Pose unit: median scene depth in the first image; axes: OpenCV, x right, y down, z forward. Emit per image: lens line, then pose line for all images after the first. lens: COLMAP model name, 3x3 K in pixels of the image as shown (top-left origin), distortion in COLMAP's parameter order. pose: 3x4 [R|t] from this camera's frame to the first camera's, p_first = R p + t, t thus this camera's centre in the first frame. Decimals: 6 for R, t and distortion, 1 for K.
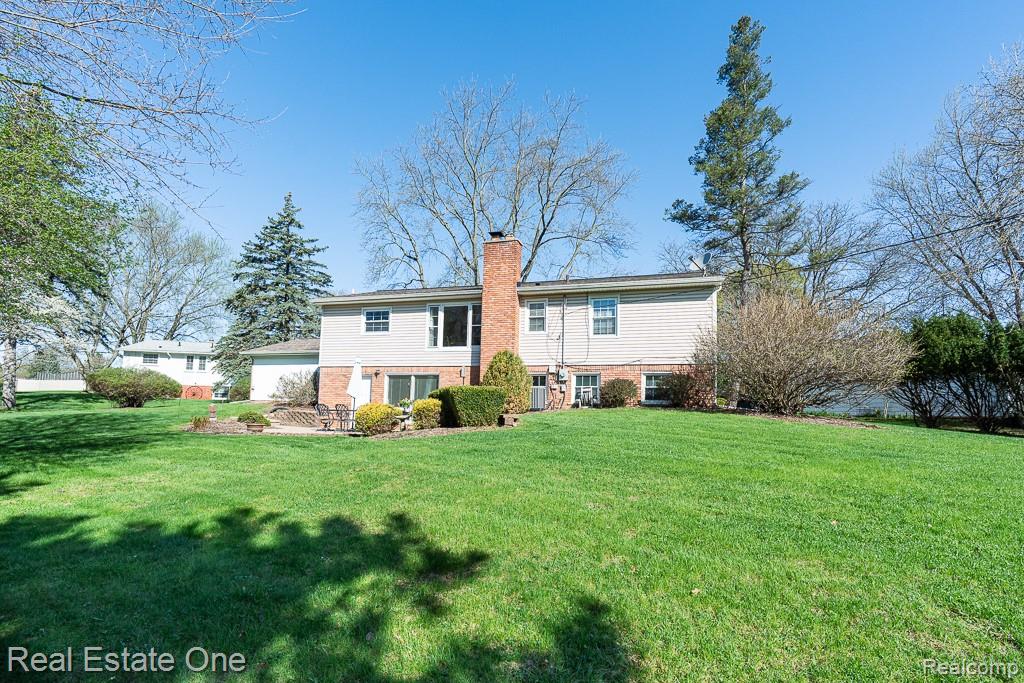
lens RADIAL K [[482.0, 0, 509.2], [0, 482.0, 376.2], [0, 0, 1]] dist [0.000823, 0.000437]
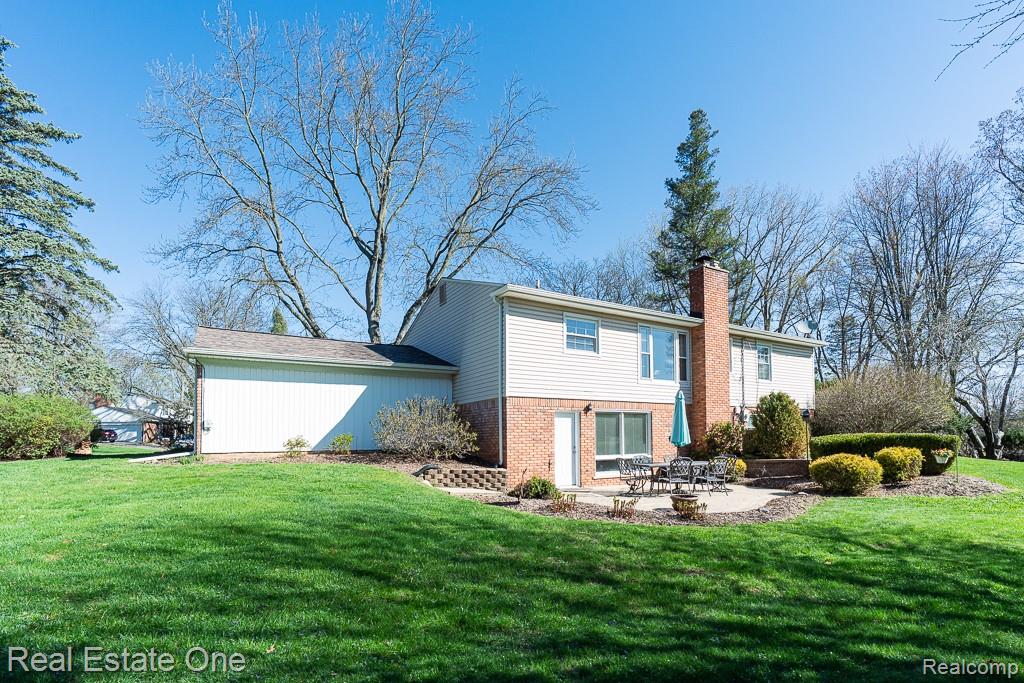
lens RADIAL K [[483.7, 0, 521.8], [0, 483.7, 435.4], [0, 0, 1]] dist [0.000633, 0.000577]
pose [[0.670729, -0.023066, 0.741343, -0.594753], [-0.032441, 0.997647, 0.060391, -0.005036], [-0.740992, -0.064556, 0.668403, 0.400308]]
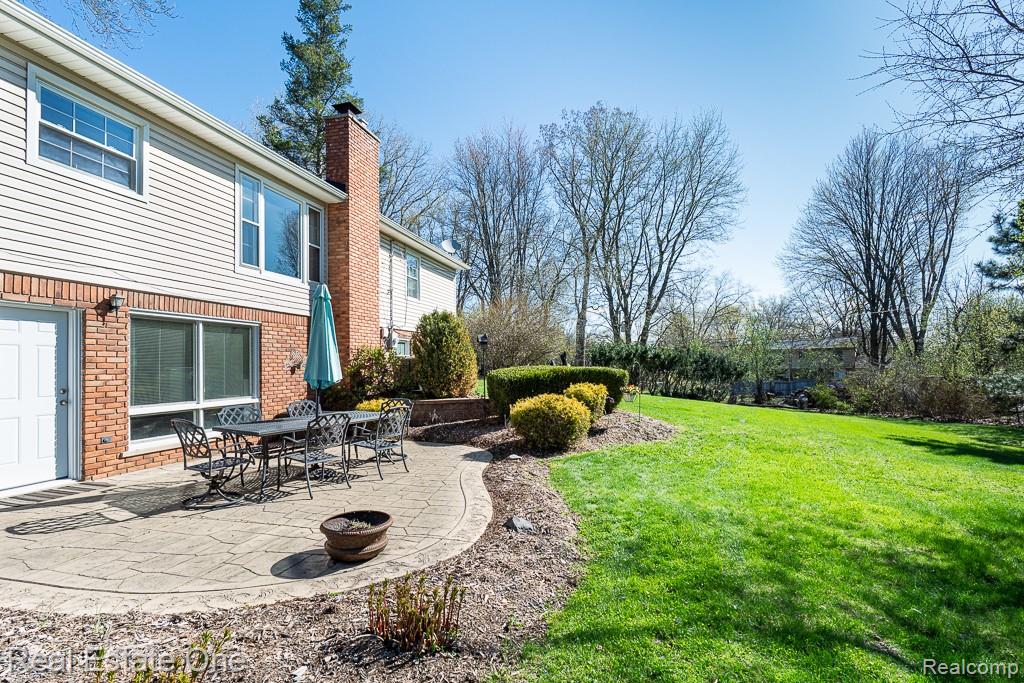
lens RADIAL K [[471.3, 0, 525.2], [0, 471.3, 363.2], [0, 0, 1]] dist [0.000944, 0.000473]
pose [[-0.046004, -0.018101, 0.998777, -0.413861], [-0.078436, 0.996814, 0.014453, 0.003453], [-0.995857, -0.077676, -0.047277, 0.495512]]
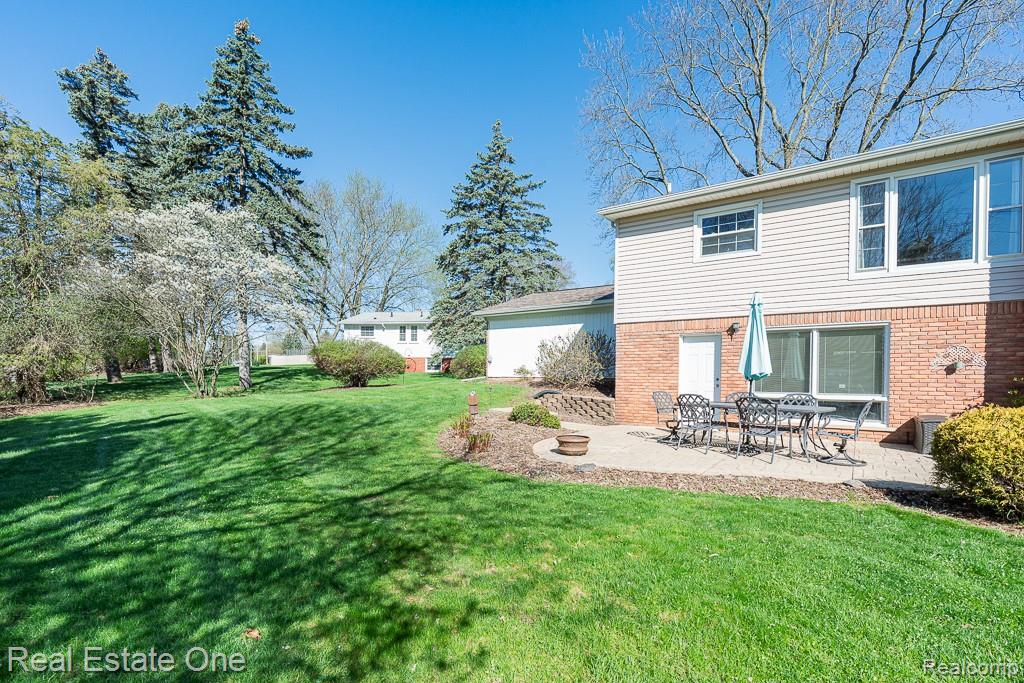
lens RADIAL K [[482.0, 0, 509.2], [0, 482.0, 376.2], [0, 0, 1]] dist [0.000823, 0.000437]
pose [[0.939946, -0.013096, -0.341073, -0.221573], [0.038086, 0.997048, 0.066676, 0.000343], [0.339192, -0.075661, 0.937669, 0.275019]]
